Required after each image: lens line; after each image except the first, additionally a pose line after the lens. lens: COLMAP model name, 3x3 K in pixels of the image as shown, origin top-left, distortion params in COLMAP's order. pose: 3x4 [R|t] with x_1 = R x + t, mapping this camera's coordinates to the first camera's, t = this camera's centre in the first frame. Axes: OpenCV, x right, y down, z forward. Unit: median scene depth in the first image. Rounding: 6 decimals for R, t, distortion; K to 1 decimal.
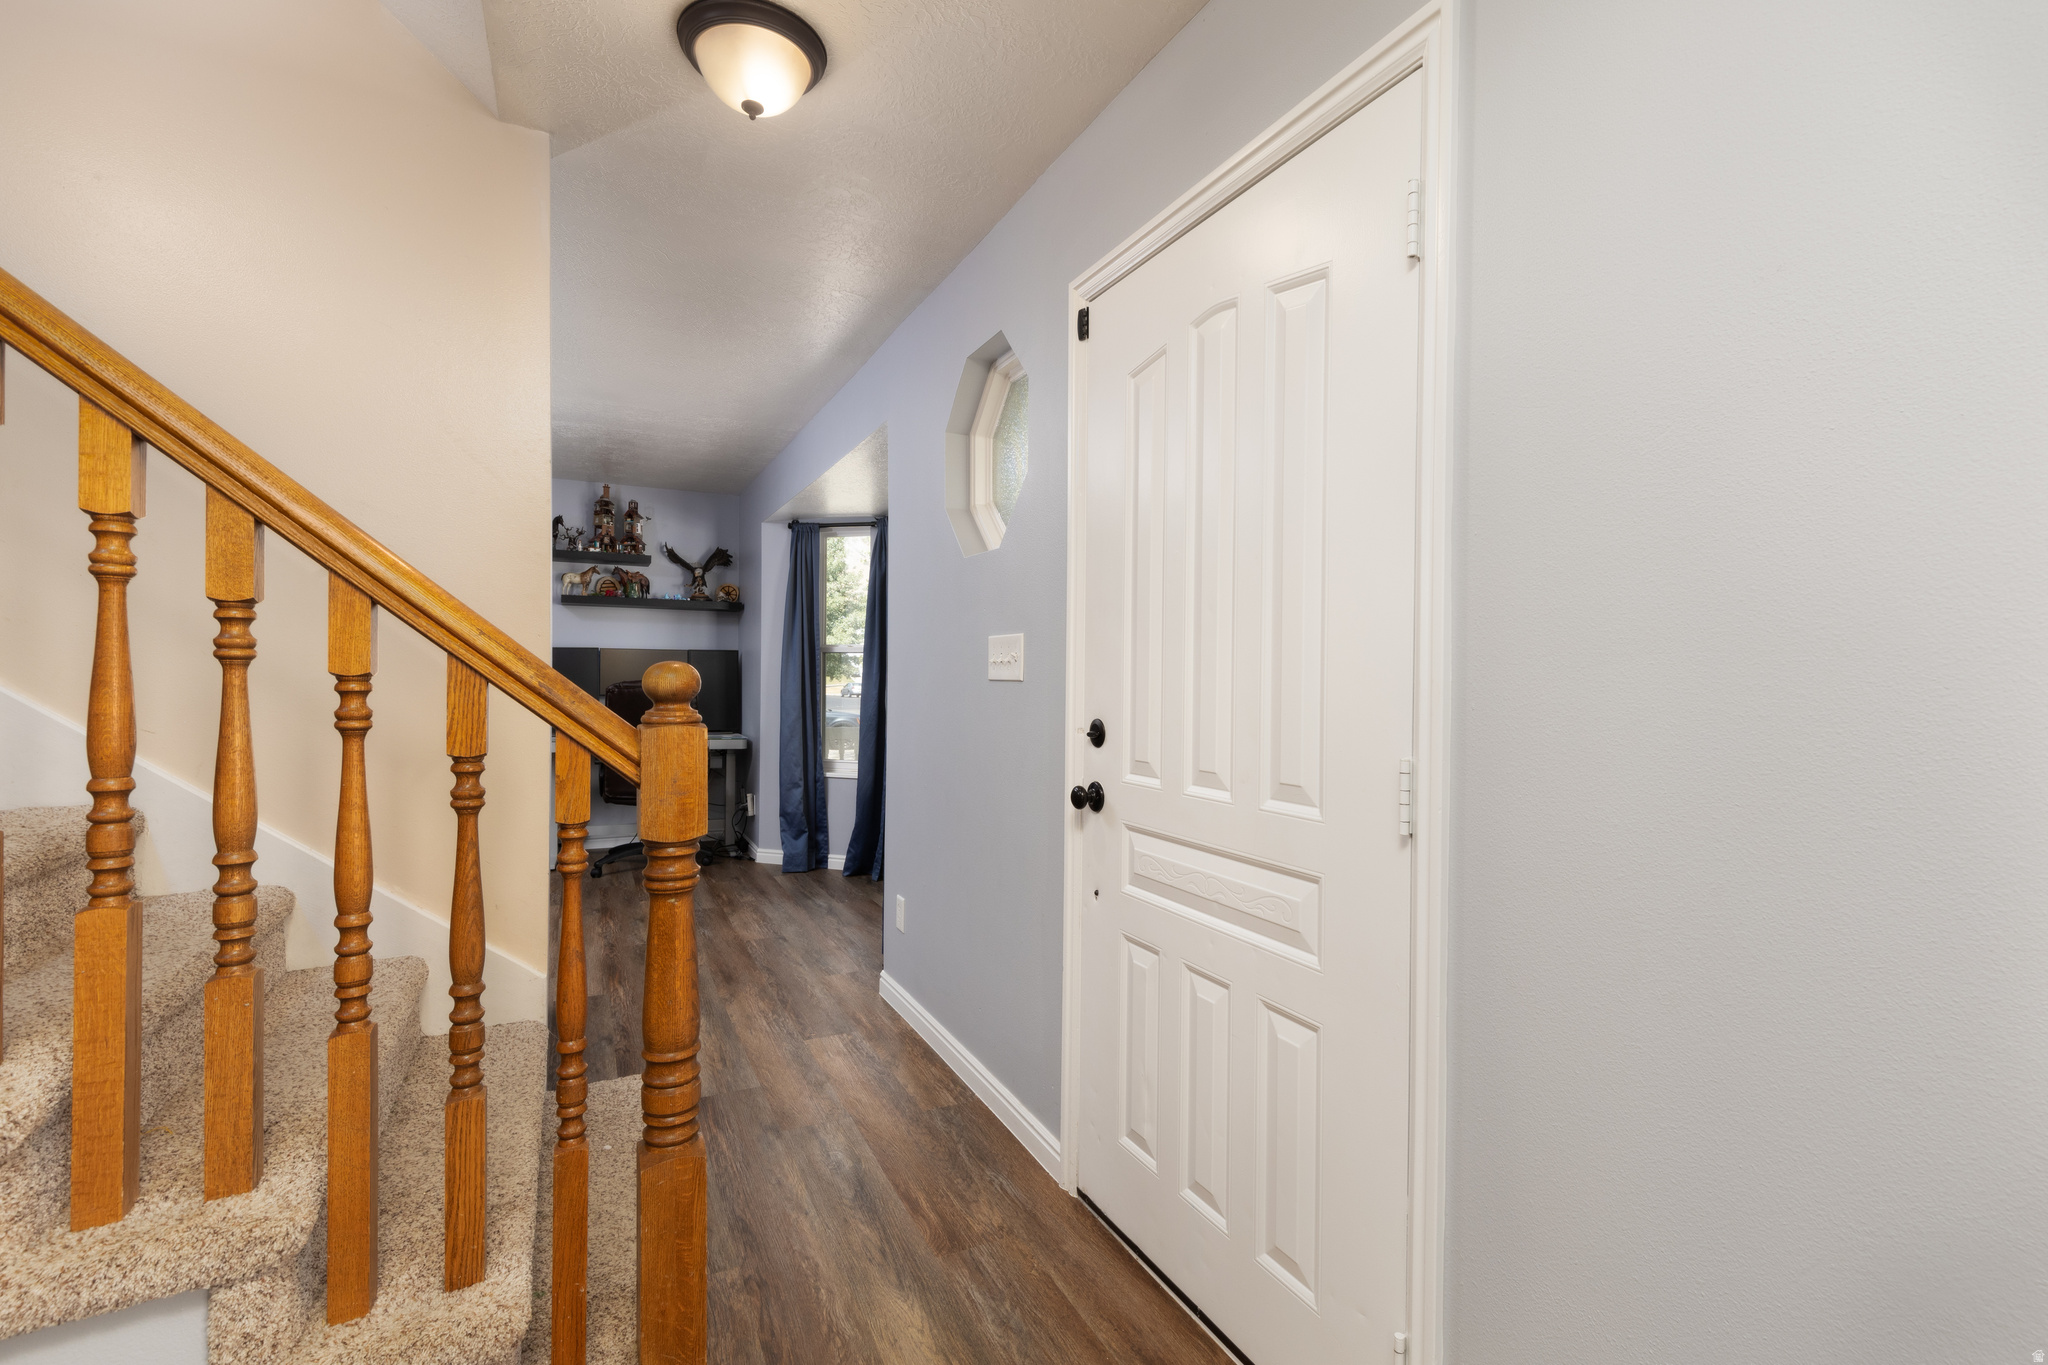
lens RADIAL K [[922.3, 0, 1020.4], [0, 922.3, 676.2], [0, 0, 1]] dist [0.012321, -0.003329]
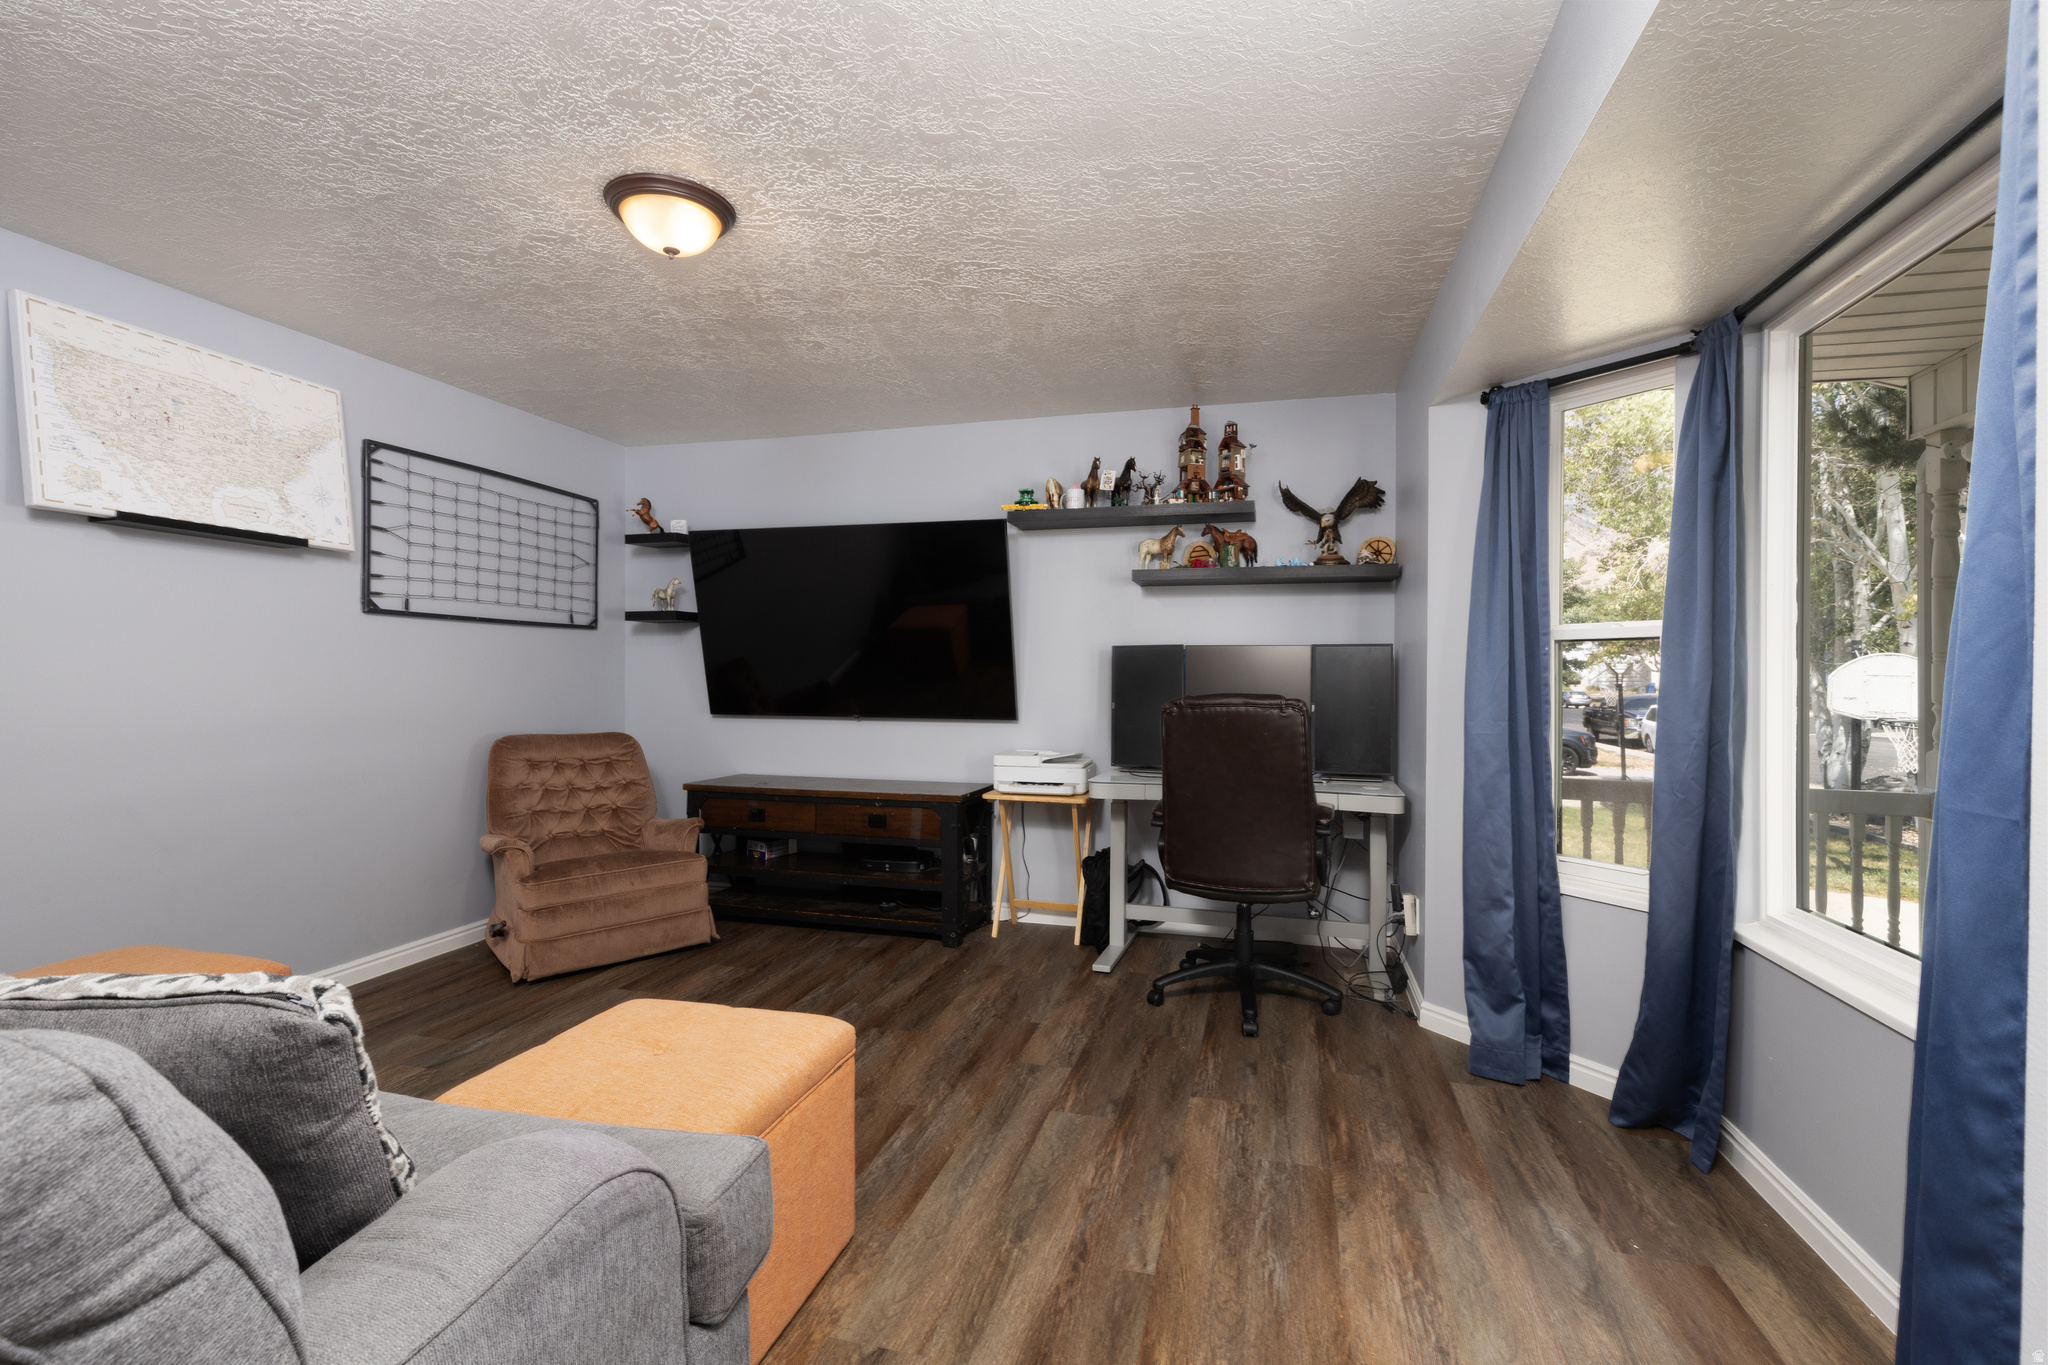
lens RADIAL K [[922.3, 0, 1024.7], [0, 922.3, 672.8], [0, 0, 1]] dist [0.012321, -0.003329]
pose [[0.753740, -0.004650, -0.657156, -0.102485], [0.002086, 0.999987, -0.004683, -0.007211], [0.657169, 0.002159, 0.753740, 0.436887]]
